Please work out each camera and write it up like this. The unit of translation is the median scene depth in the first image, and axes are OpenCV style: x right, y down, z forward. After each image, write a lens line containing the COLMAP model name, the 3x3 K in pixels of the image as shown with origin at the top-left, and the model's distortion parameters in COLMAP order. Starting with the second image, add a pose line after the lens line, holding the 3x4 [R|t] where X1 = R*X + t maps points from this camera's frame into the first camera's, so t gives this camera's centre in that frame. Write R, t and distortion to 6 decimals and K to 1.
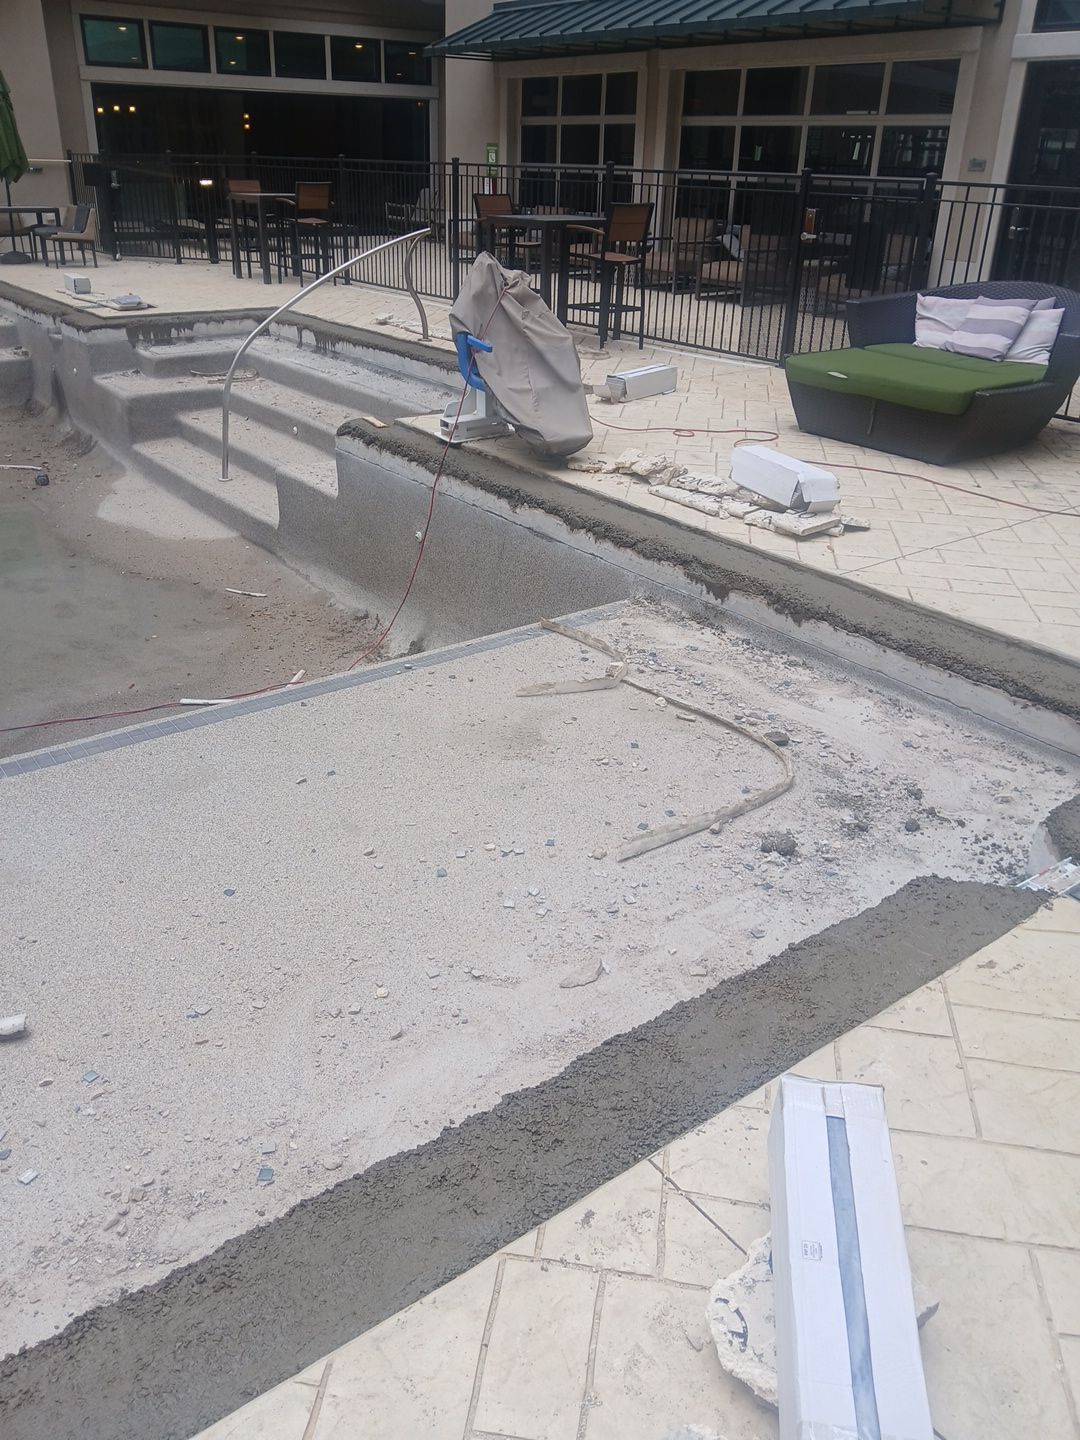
lens RADIAL K [[1111.5, 0, 540.0], [0, 1111.5, 720.0], [0, 0, 1]] dist [-0.063114, 0.003665]
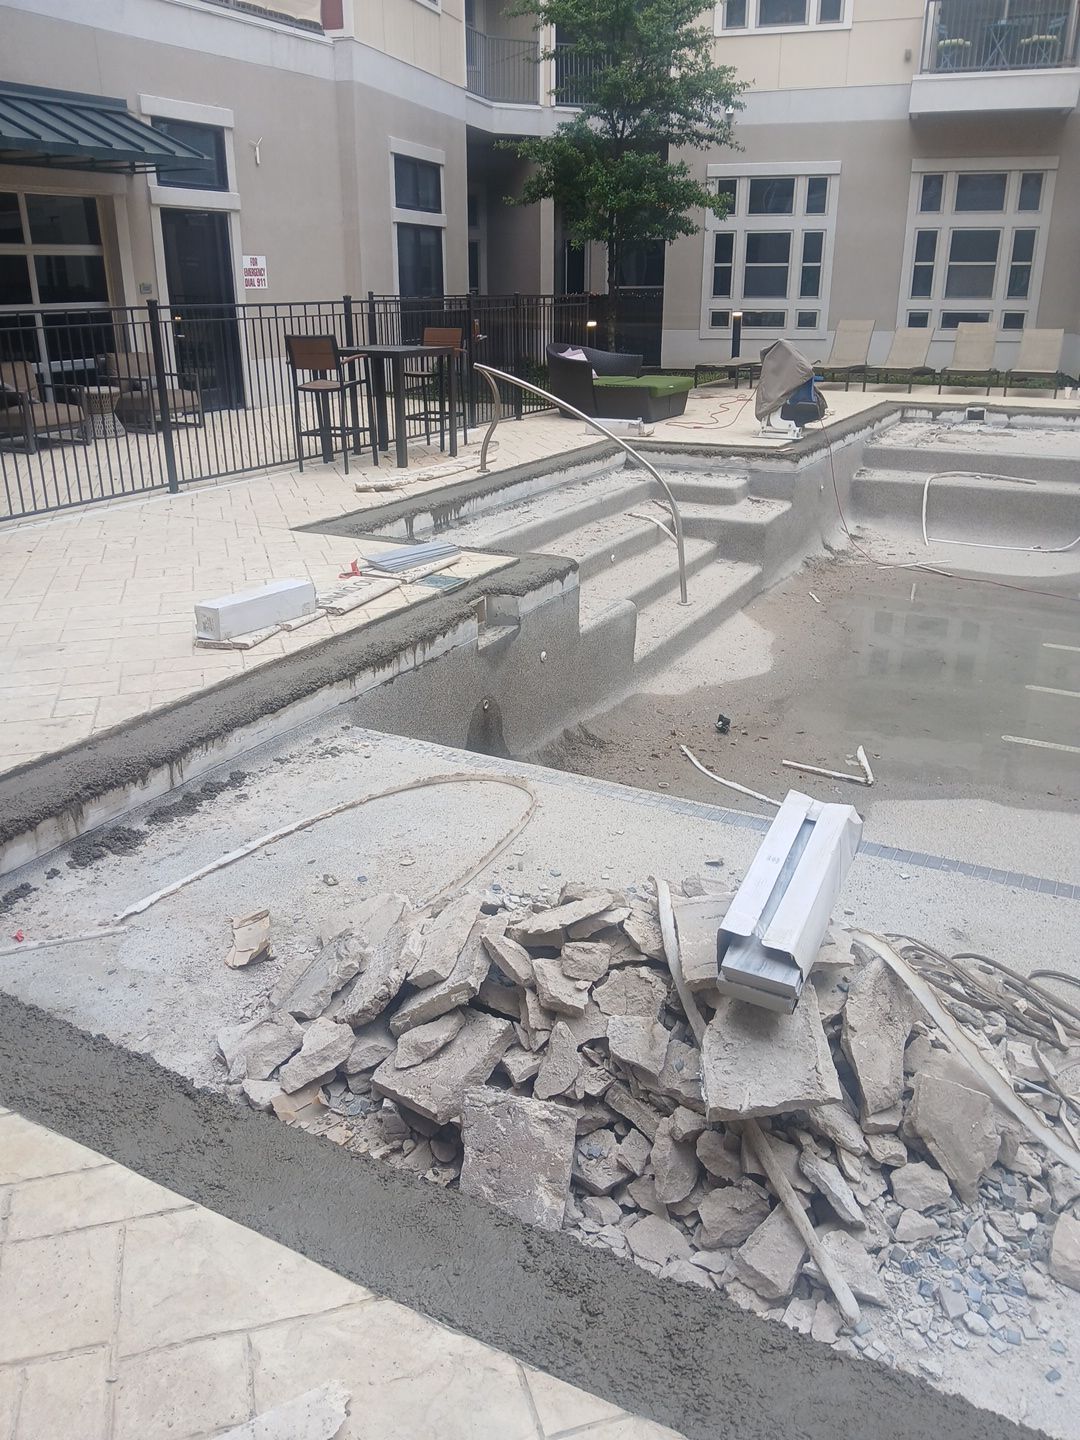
lens RADIAL K [[1111.5, 0, 540.0], [0, 1111.5, 720.0], [0, 0, 1]] dist [-0.063114, 0.003665]
pose [[-0.437288, -0.346943, 0.829705, -0.978429], [0.405899, 0.747135, 0.526341, -0.644133], [-0.802512, 0.566939, -0.185889, 1.200107]]
